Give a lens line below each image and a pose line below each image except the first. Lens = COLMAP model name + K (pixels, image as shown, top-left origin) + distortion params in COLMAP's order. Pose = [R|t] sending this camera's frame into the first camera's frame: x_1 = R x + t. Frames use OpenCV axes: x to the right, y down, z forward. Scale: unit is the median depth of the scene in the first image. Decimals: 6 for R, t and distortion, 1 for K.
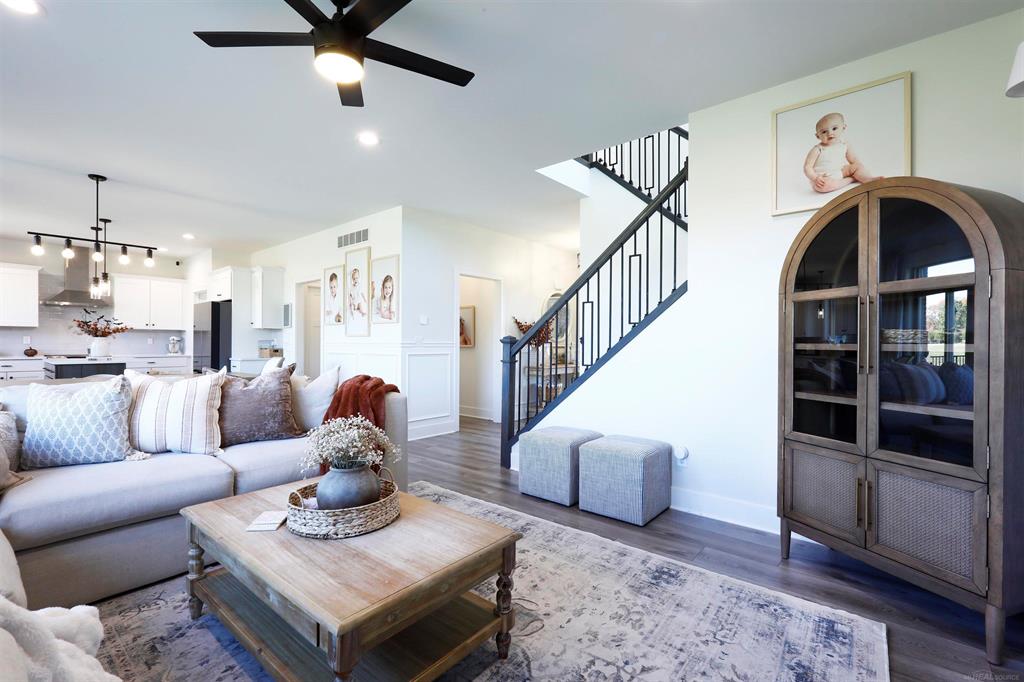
lens RADIAL K [[454.1, 0, 510.7], [0, 454.1, 344.3], [0, 0, 1]] dist [-0.013517, 0.006193]
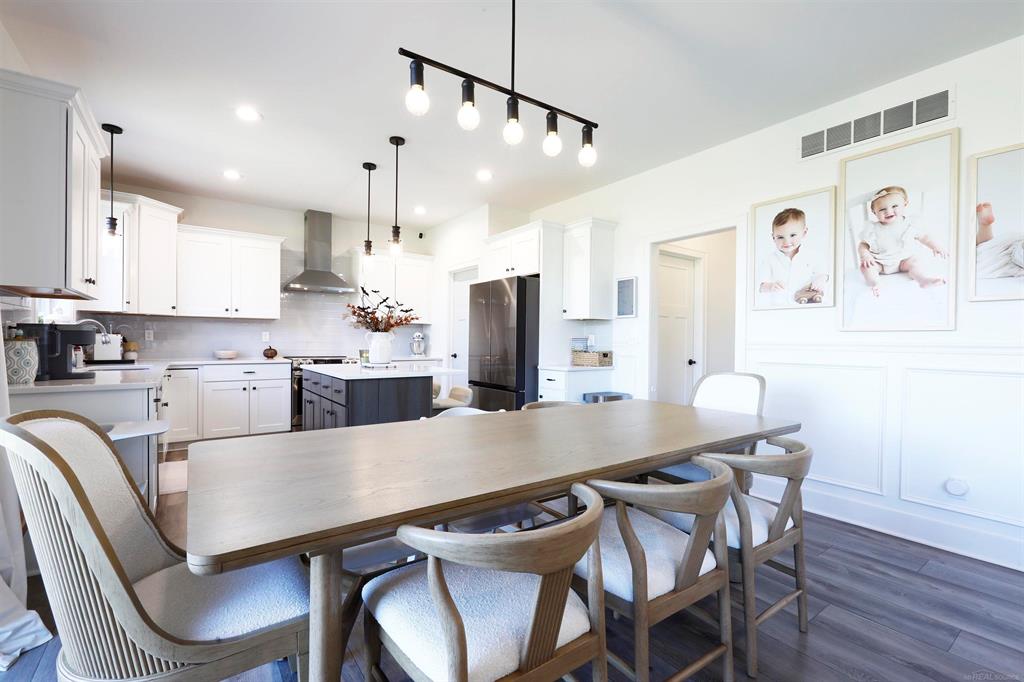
lens RADIAL K [[454.1, 0, 510.7], [0, 454.1, 344.3], [0, 0, 1]] dist [-0.013517, 0.006193]
pose [[0.970735, 0.007016, -0.240052, -0.627758], [-0.006193, 0.999972, 0.004182, -0.002733], [0.240075, -0.002573, 0.970751, 0.461822]]
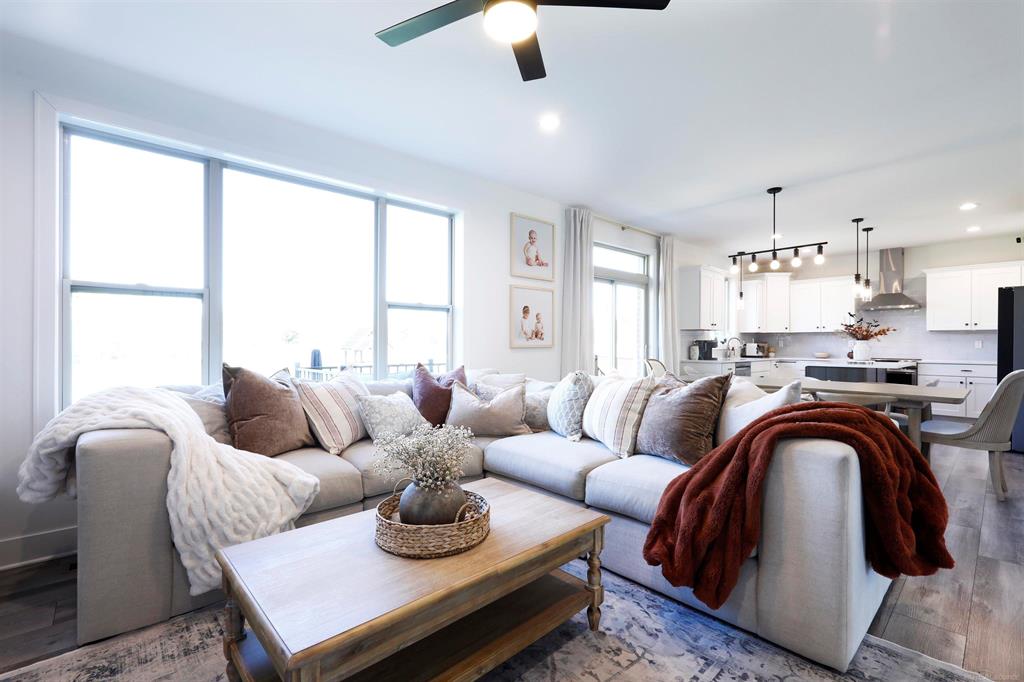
lens RADIAL K [[456.2, 0, 510.5], [0, 456.2, 343.0], [0, 0, 1]] dist [-0.004418, 0.001240]
pose [[-0.122273, -0.005552, -0.992481, 0.170738], [-0.006100, 0.999970, -0.004843, -0.000575], [0.992478, 0.005462, -0.122303, 0.395233]]
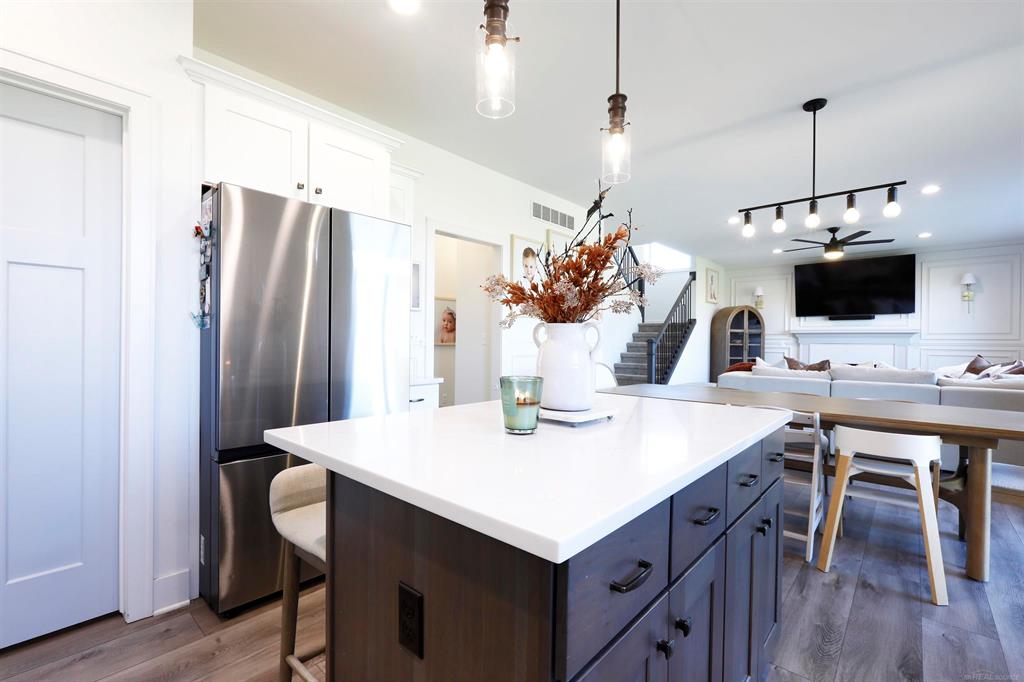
lens RADIAL K [[454.1, 0, 510.7], [0, 454.1, 344.3], [0, 0, 1]] dist [-0.013517, 0.006193]
pose [[0.020146, -0.010913, 0.999737, -1.235441], [-0.008501, 0.999902, 0.011086, -0.008254], [-0.999761, -0.008722, 0.020051, 1.106053]]
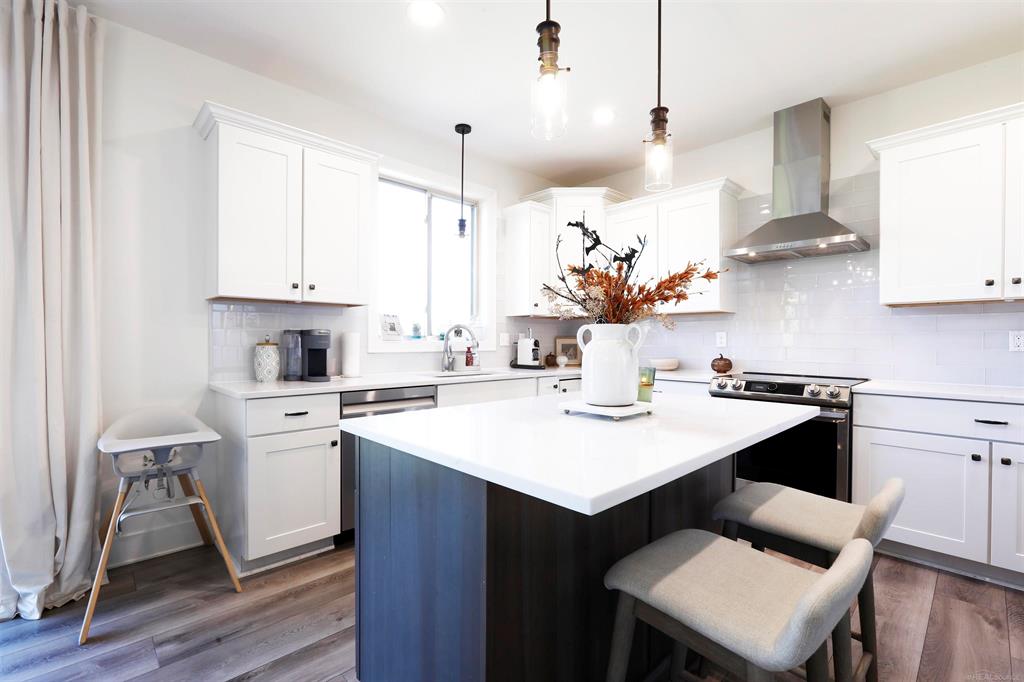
lens RADIAL K [[456.2, 0, 510.5], [0, 456.2, 343.0], [0, 0, 1]] dist [-0.004418, 0.001240]
pose [[-0.108281, 0.000838, -0.994120, -0.704501], [-0.005575, 0.999983, 0.001450, -0.005969], [0.994105, 0.005700, -0.108275, 1.051618]]
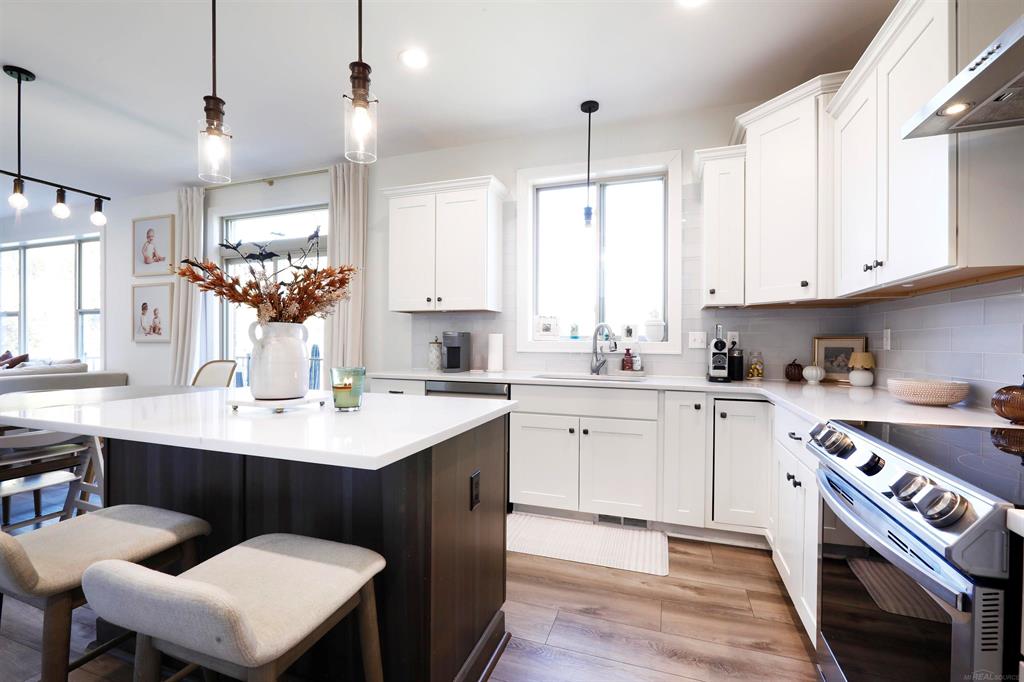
lens RADIAL K [[465.1, 0, 503.1], [0, 465.1, 340.9], [0, 0, 1]] dist [0.000269, 0.000935]
pose [[-0.939272, -0.008318, -0.343073, -1.010113], [-0.009986, 0.999945, 0.003096, -0.008649], [0.343028, 0.006334, -0.939304, 1.409743]]
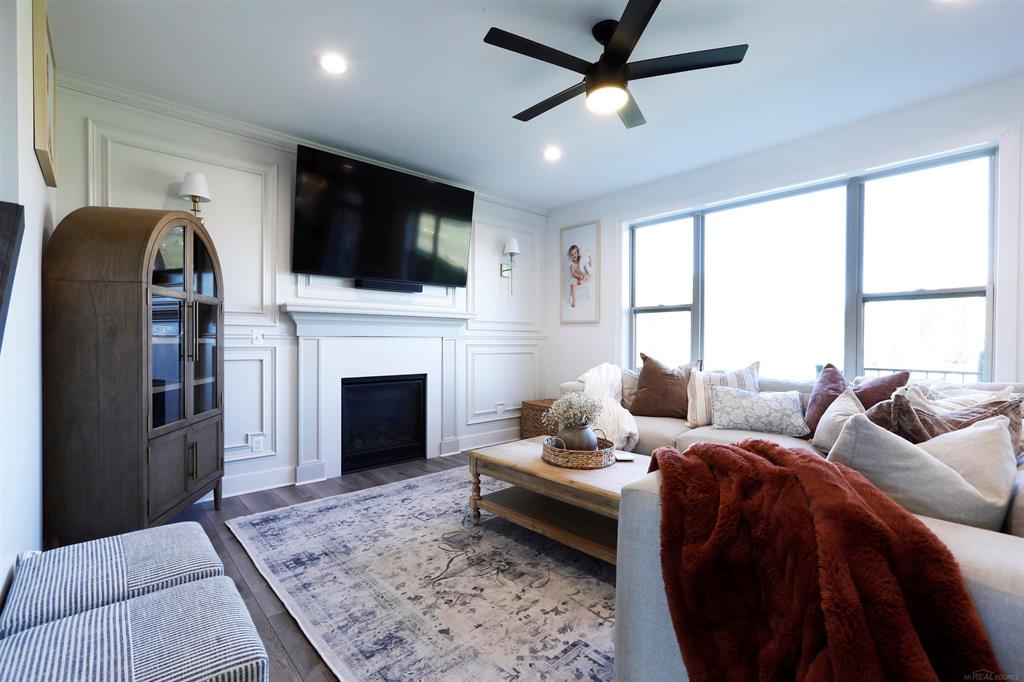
lens RADIAL K [[454.1, 0, 510.7], [0, 454.1, 344.3], [0, 0, 1]] dist [-0.013517, 0.006193]
pose [[-0.991092, -0.010266, 0.132785, -0.106172], [-0.008552, 0.999873, 0.013471, -0.002802], [-0.132907, 0.012215, -0.991053, 0.775620]]
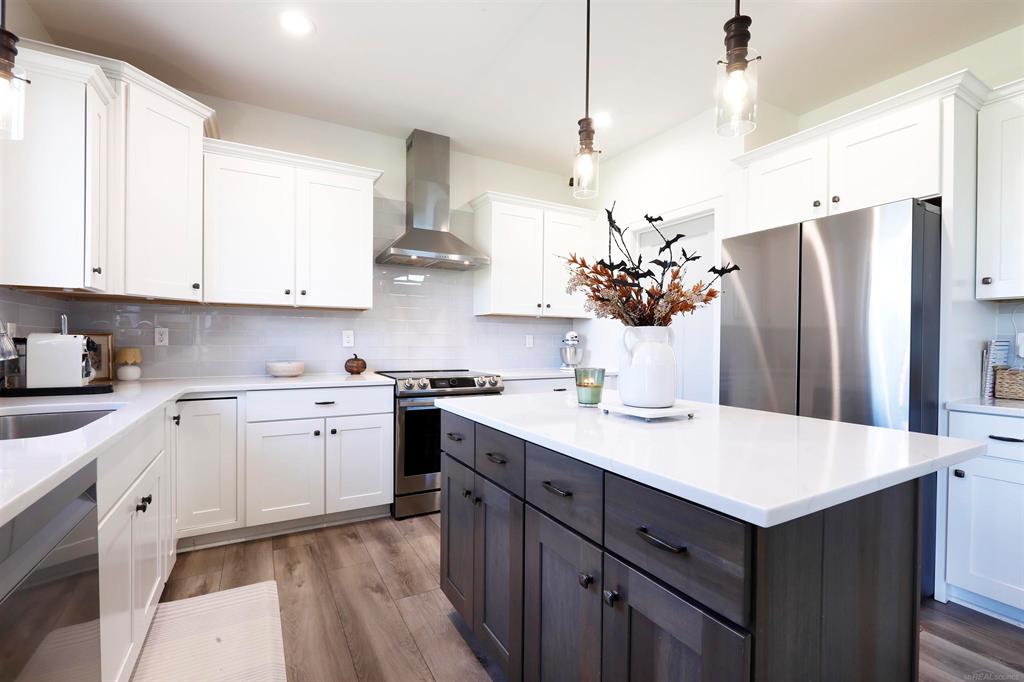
lens RADIAL K [[454.1, 0, 510.7], [0, 454.1, 344.3], [0, 0, 1]] dist [-0.013517, 0.006193]
pose [[0.937131, 0.005209, -0.348938, -0.963860], [-0.004838, 0.999986, 0.001935, -0.006532], [0.348943, -0.000125, 0.937144, 0.795141]]
